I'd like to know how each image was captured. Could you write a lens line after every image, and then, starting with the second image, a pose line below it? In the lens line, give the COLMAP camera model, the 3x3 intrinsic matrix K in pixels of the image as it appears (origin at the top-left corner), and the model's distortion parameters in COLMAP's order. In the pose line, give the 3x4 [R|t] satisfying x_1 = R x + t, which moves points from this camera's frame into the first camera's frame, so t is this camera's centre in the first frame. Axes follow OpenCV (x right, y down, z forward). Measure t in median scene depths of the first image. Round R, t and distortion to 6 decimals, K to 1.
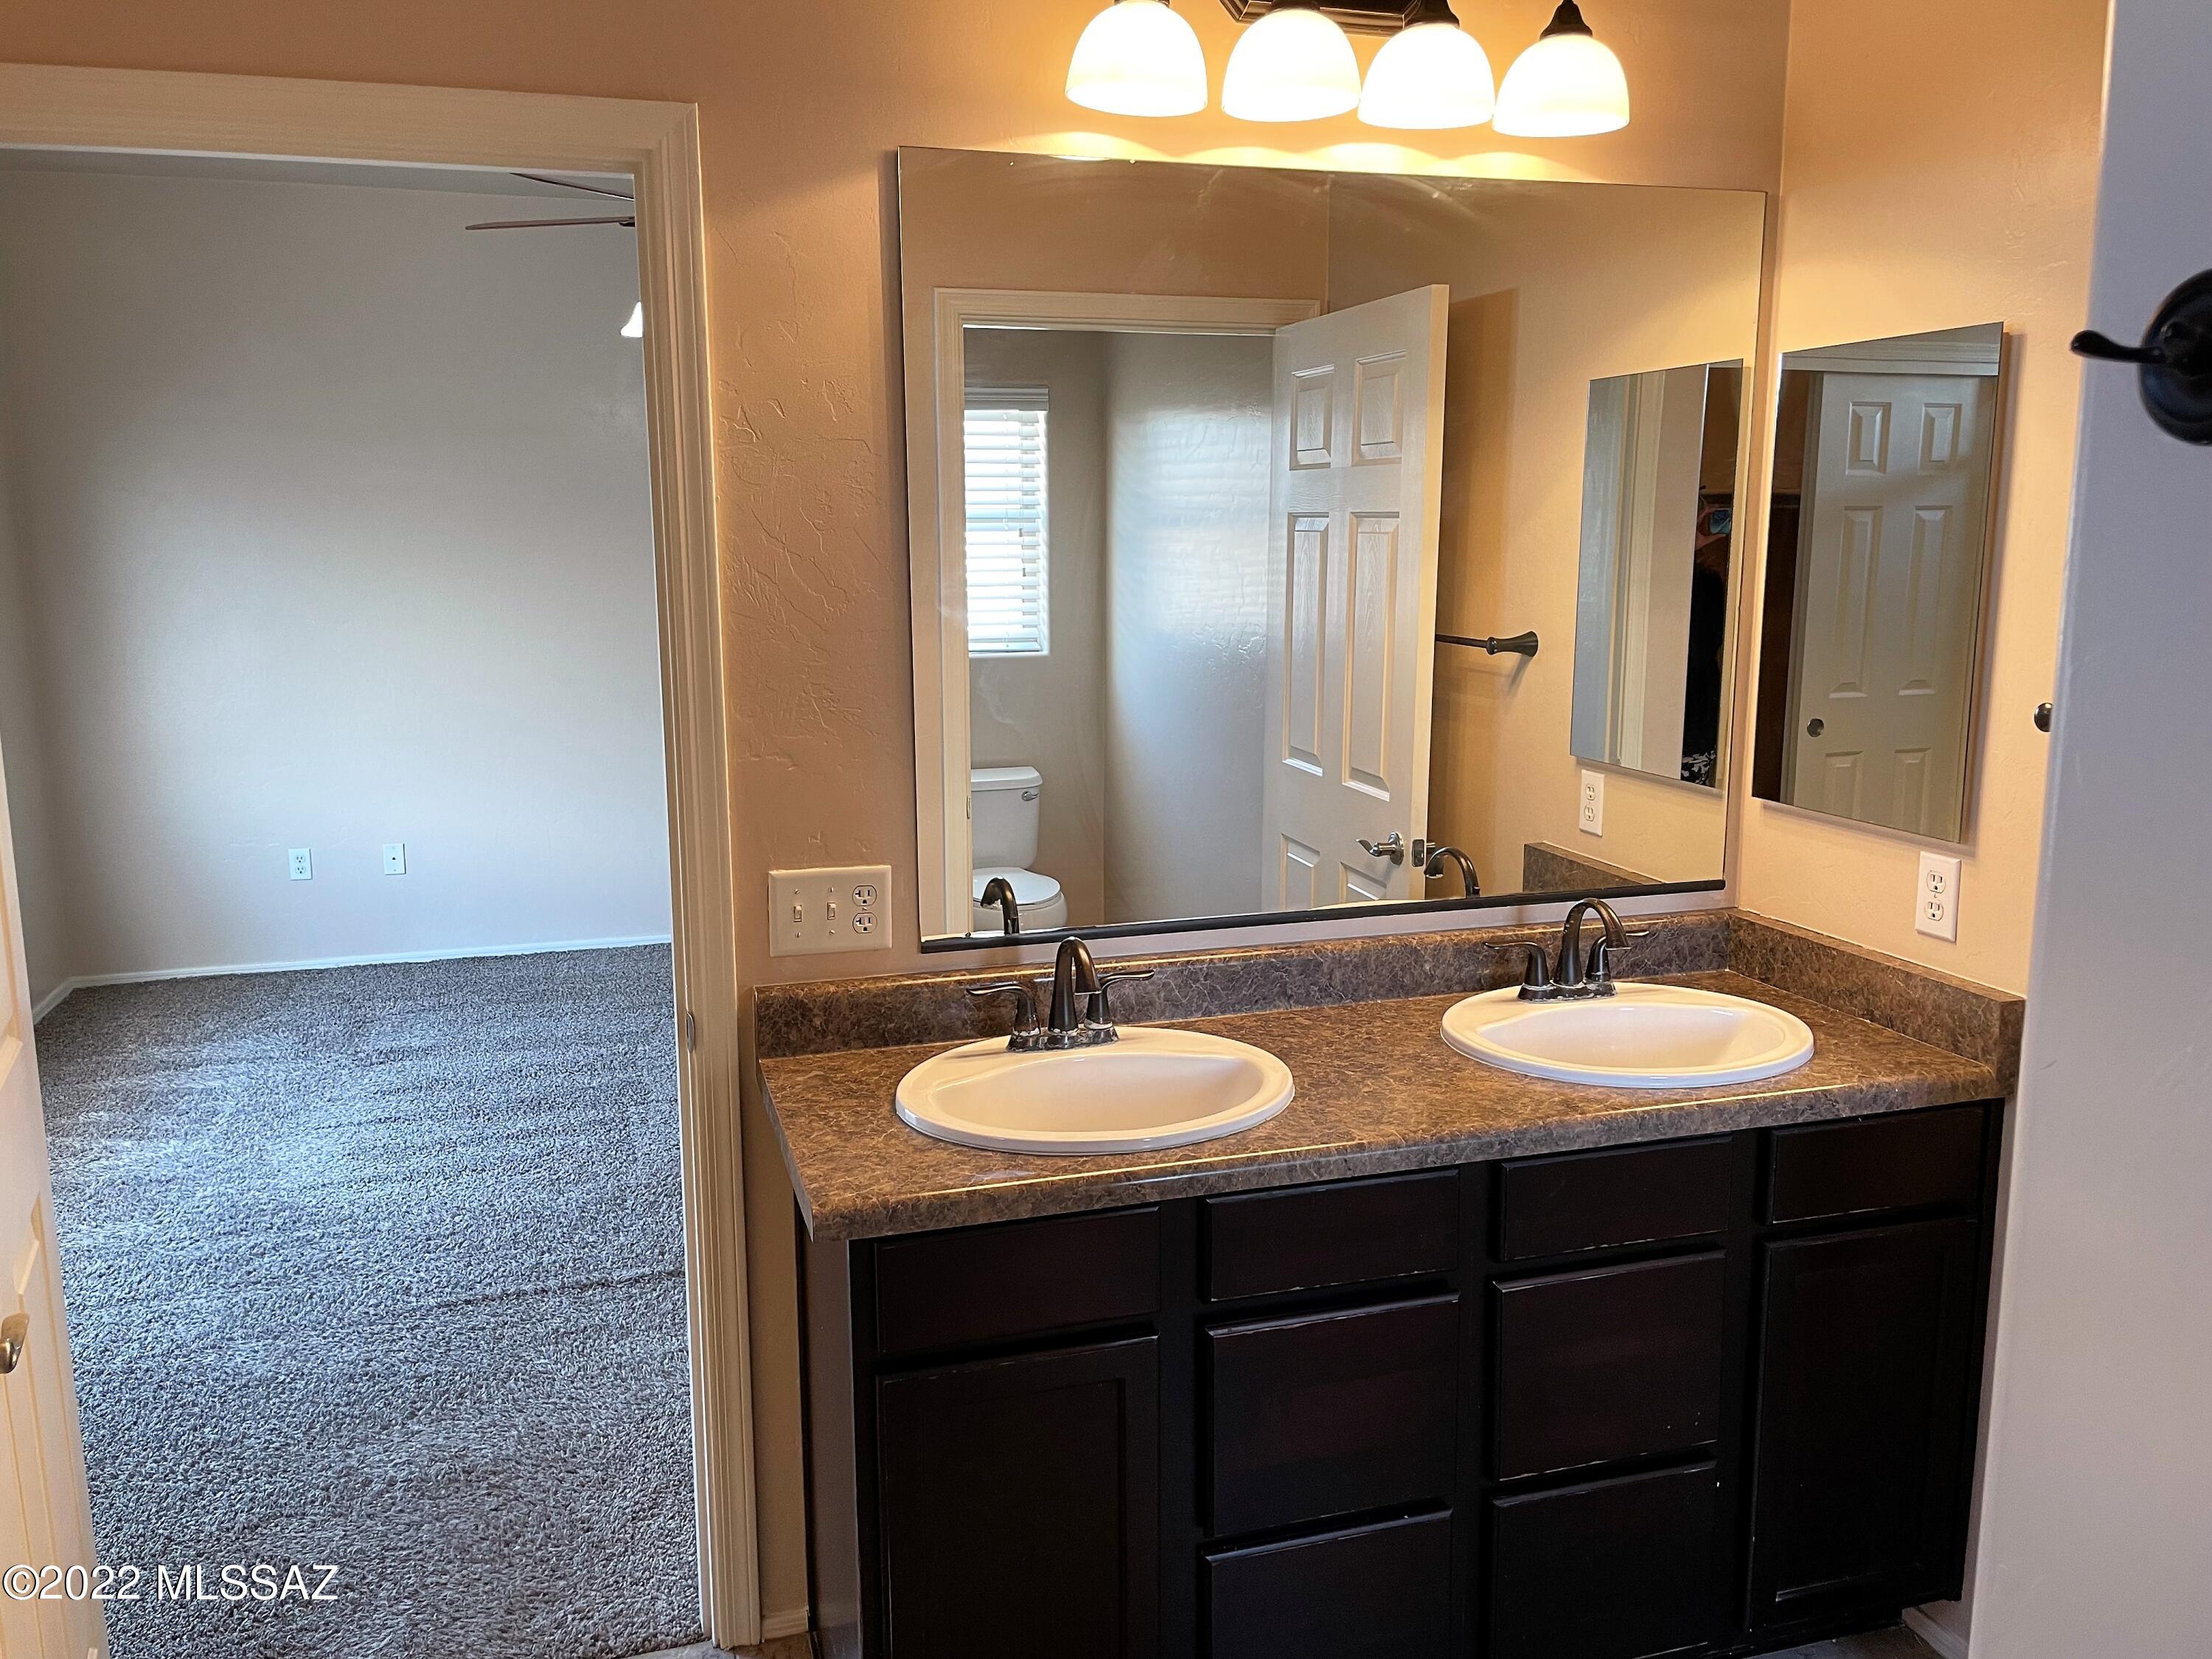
lens RADIAL K [[1682.5, 0, 1105.0], [0, 1682.5, 832.8], [0, 0, 1]] dist [0.086301, -0.114230]
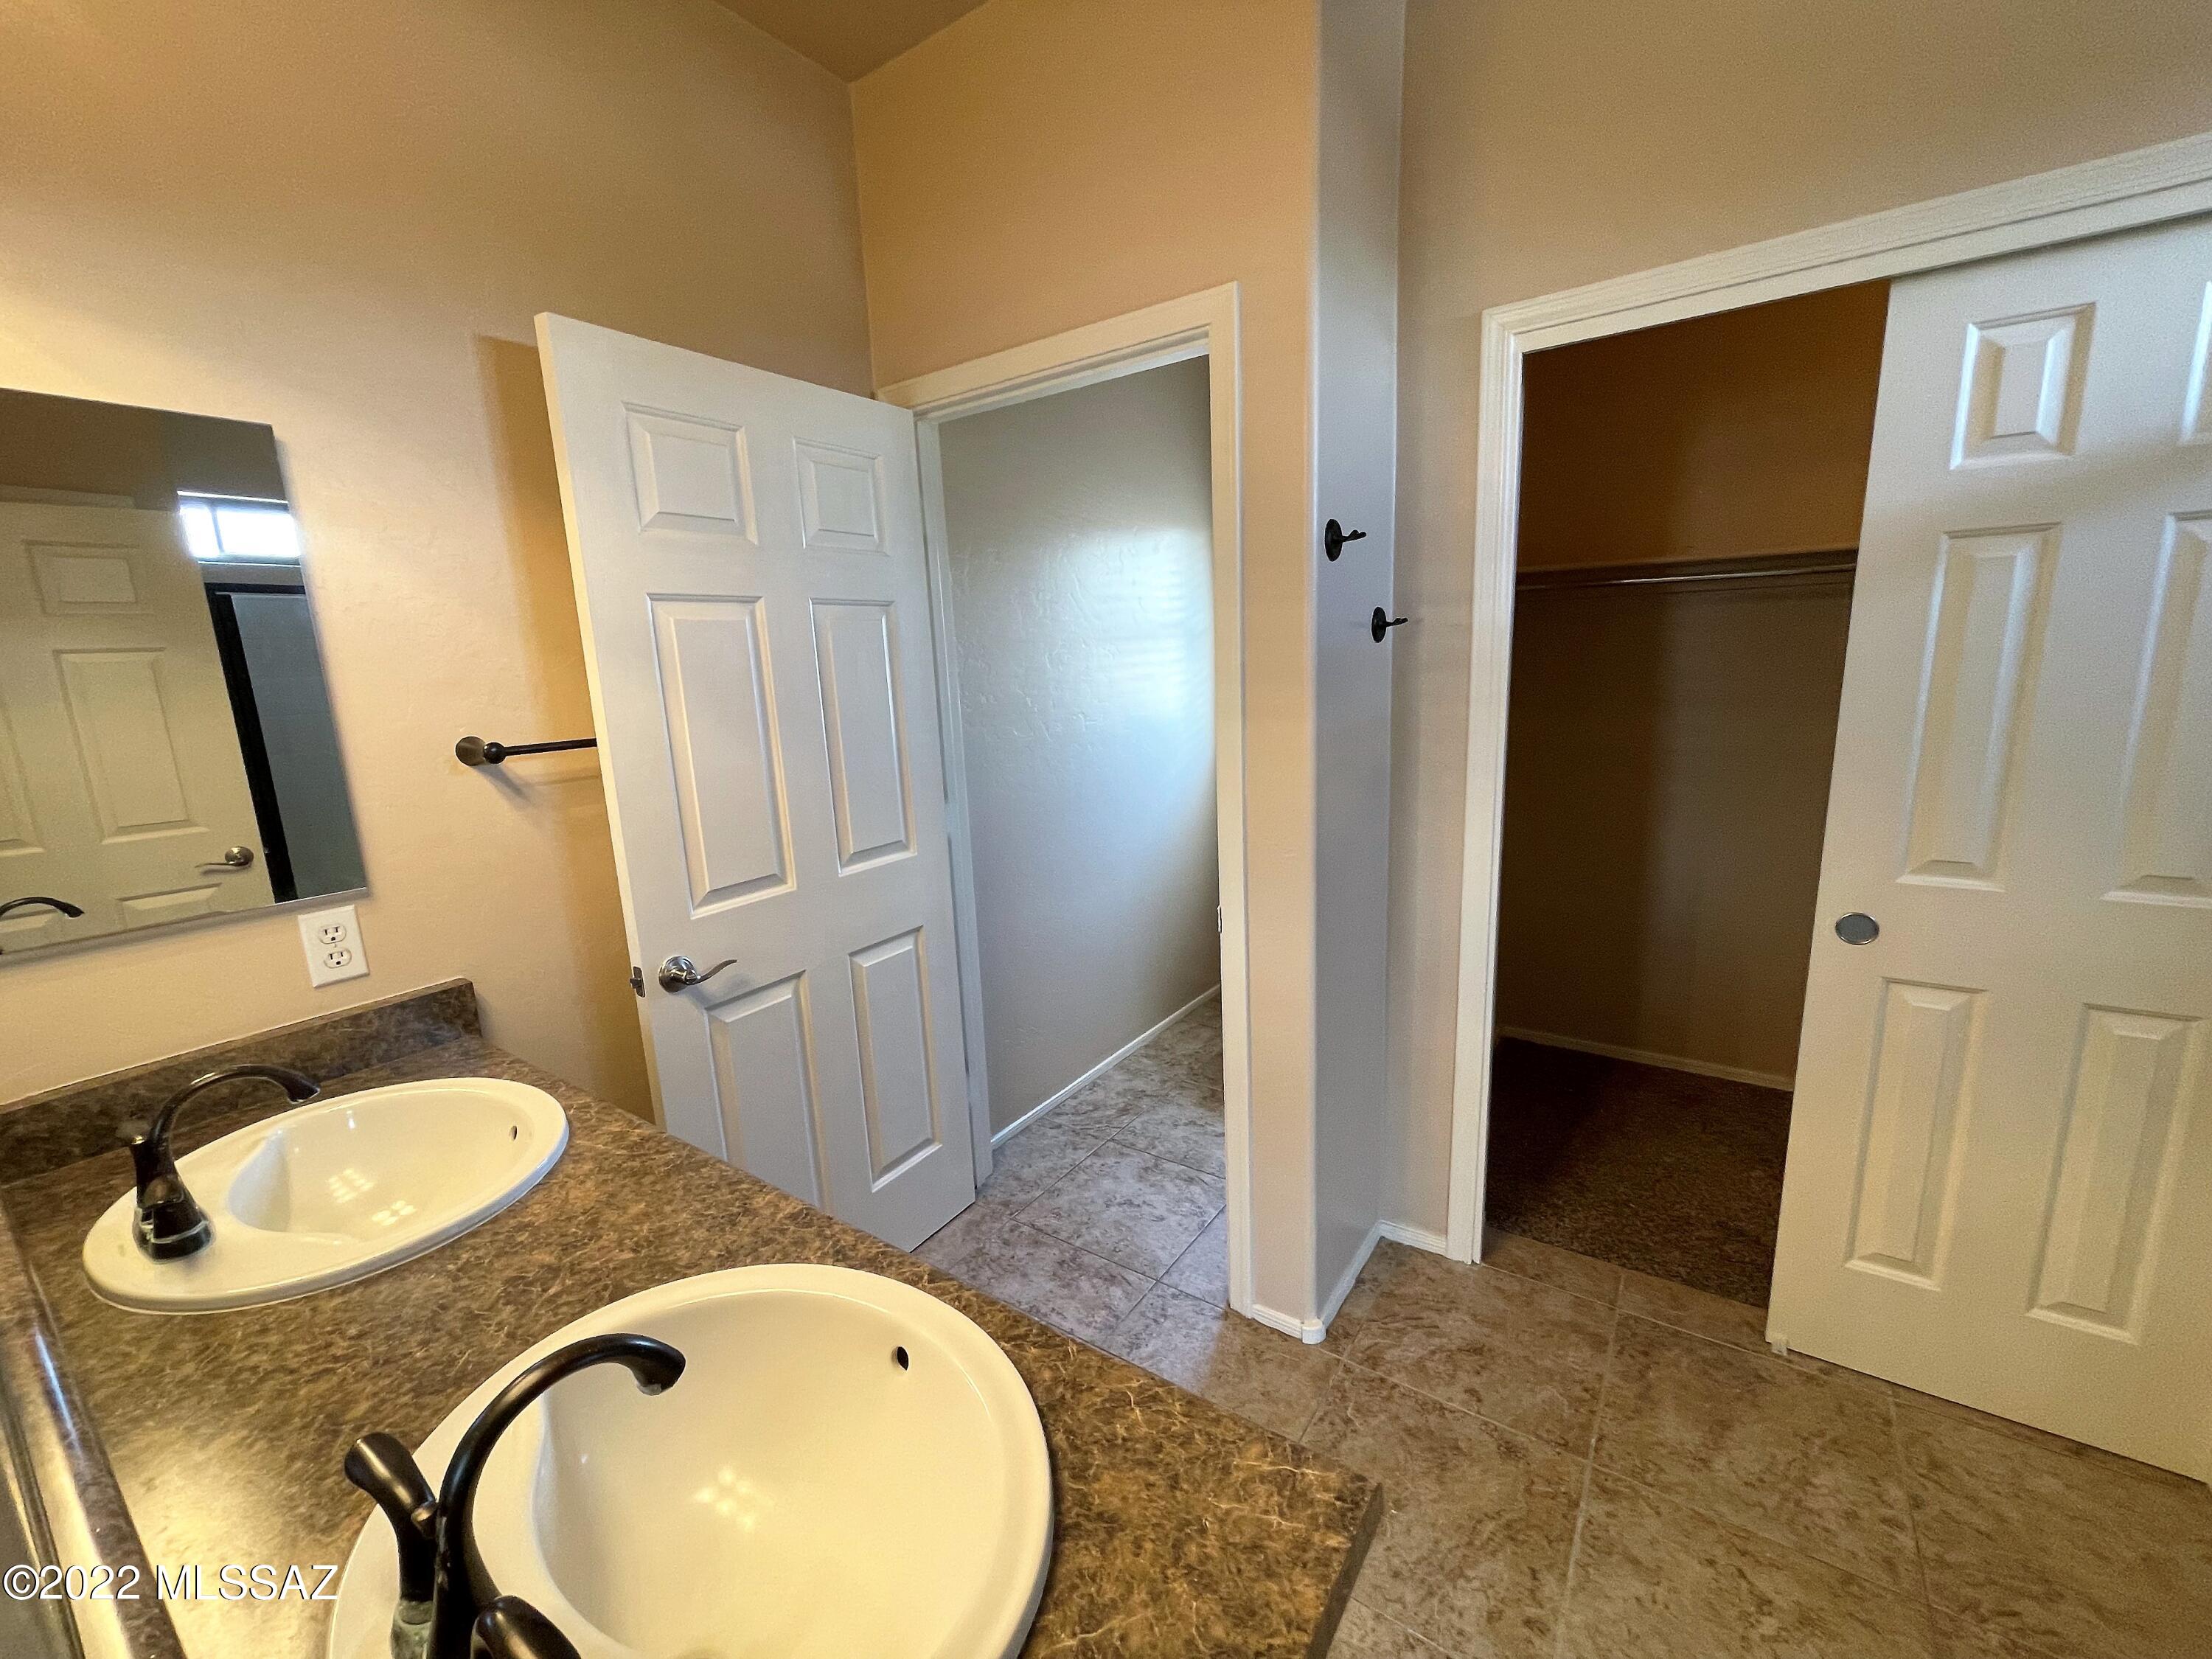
lens RADIAL K [[897.6, 0, 1094.6], [0, 897.6, 831.6], [0, 0, 1]] dist [-0.002015, 0.000518]
pose [[-0.608672, -0.120538, 0.784212, -0.269745], [0.184788, 0.939676, 0.287858, -0.110898], [-0.771603, 0.320124, -0.549681, 0.917128]]
